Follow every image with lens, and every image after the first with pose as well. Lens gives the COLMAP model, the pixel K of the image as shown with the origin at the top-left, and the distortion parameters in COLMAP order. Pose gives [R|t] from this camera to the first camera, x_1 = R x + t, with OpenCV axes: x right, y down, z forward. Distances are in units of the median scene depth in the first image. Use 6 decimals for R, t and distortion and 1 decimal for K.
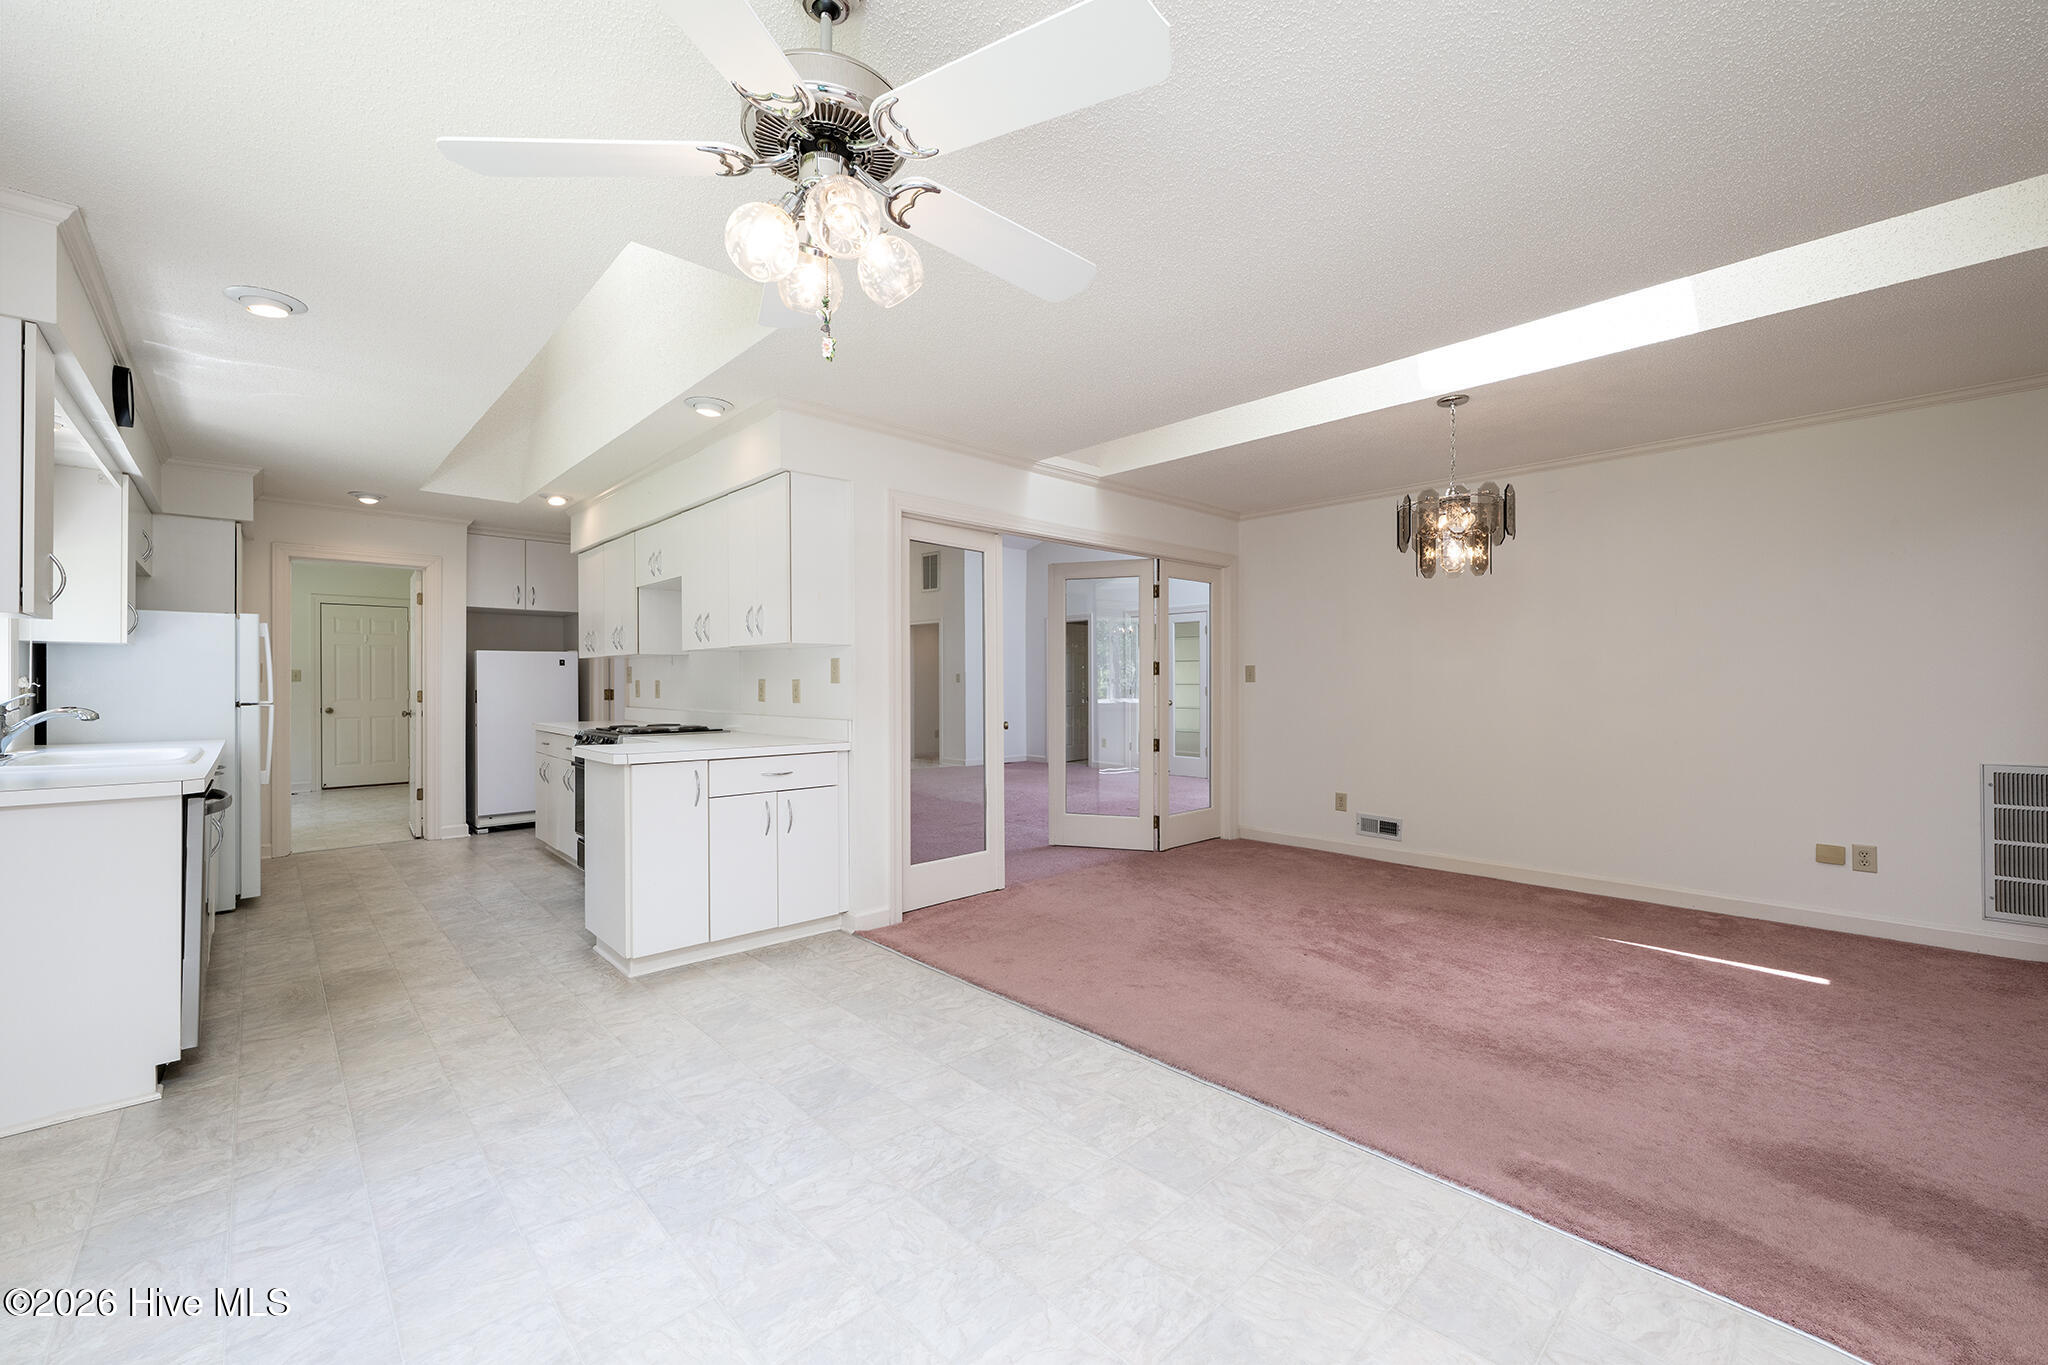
lens RADIAL K [[813.6, 0, 1024.0], [0, 813.6, 682.5], [0, 0, 1]] dist [0.001265, 0.000146]
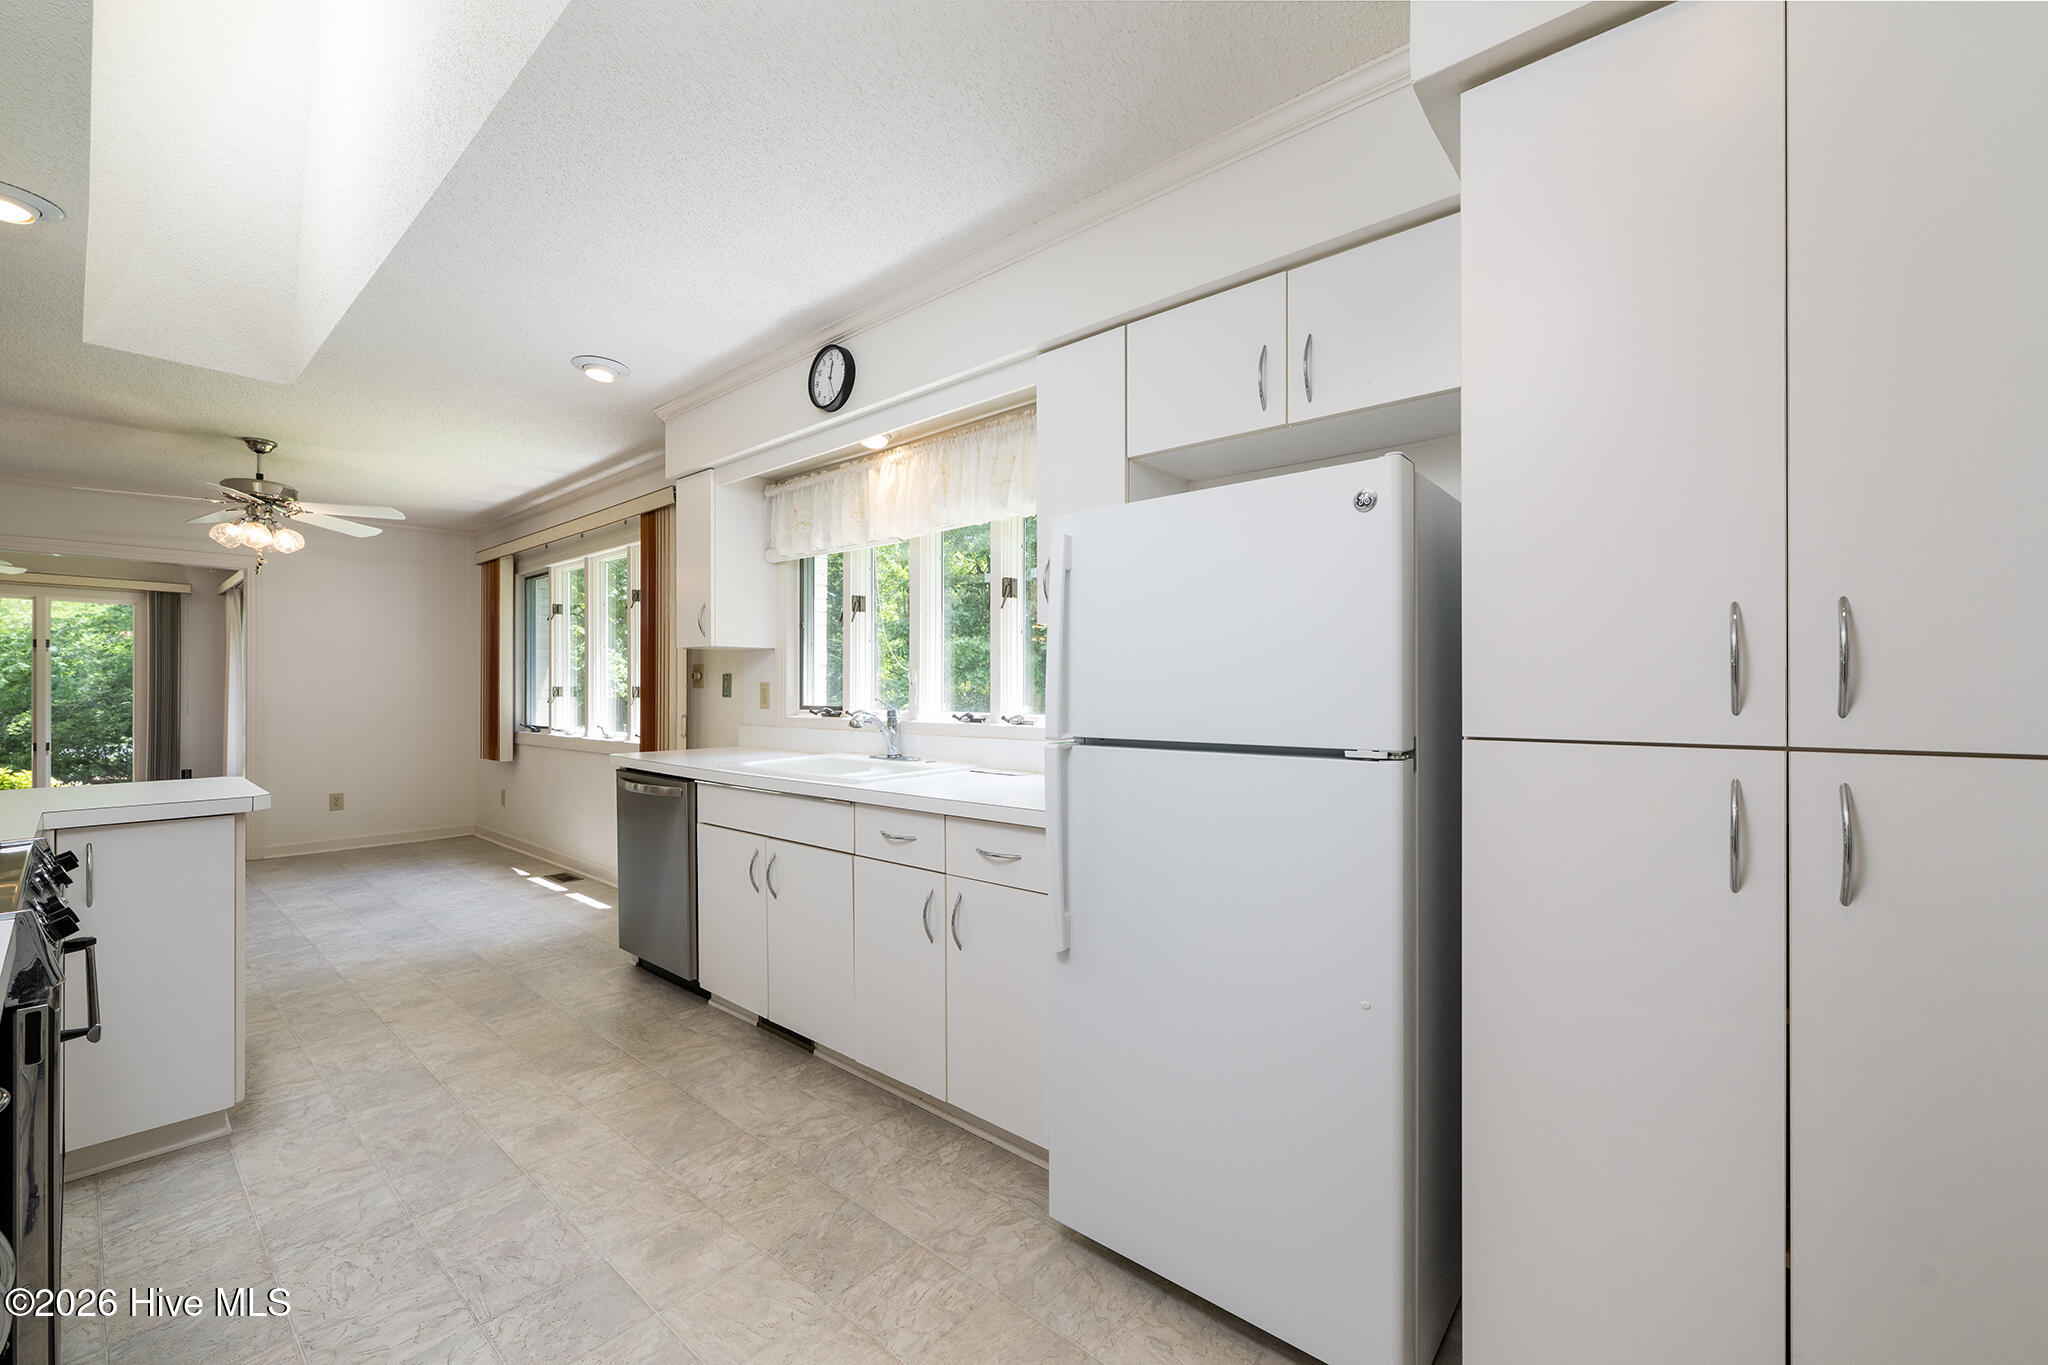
lens RADIAL K [[813.6, 0, 1024.0], [0, 813.6, 682.5], [0, 0, 1]] dist [0.001265, 0.000146]
pose [[-0.994228, -0.000548, -0.107289, -0.842228], [0.000392, 0.999962, -0.008740, 0.001228], [0.107290, -0.008732, -0.994189, 1.339379]]
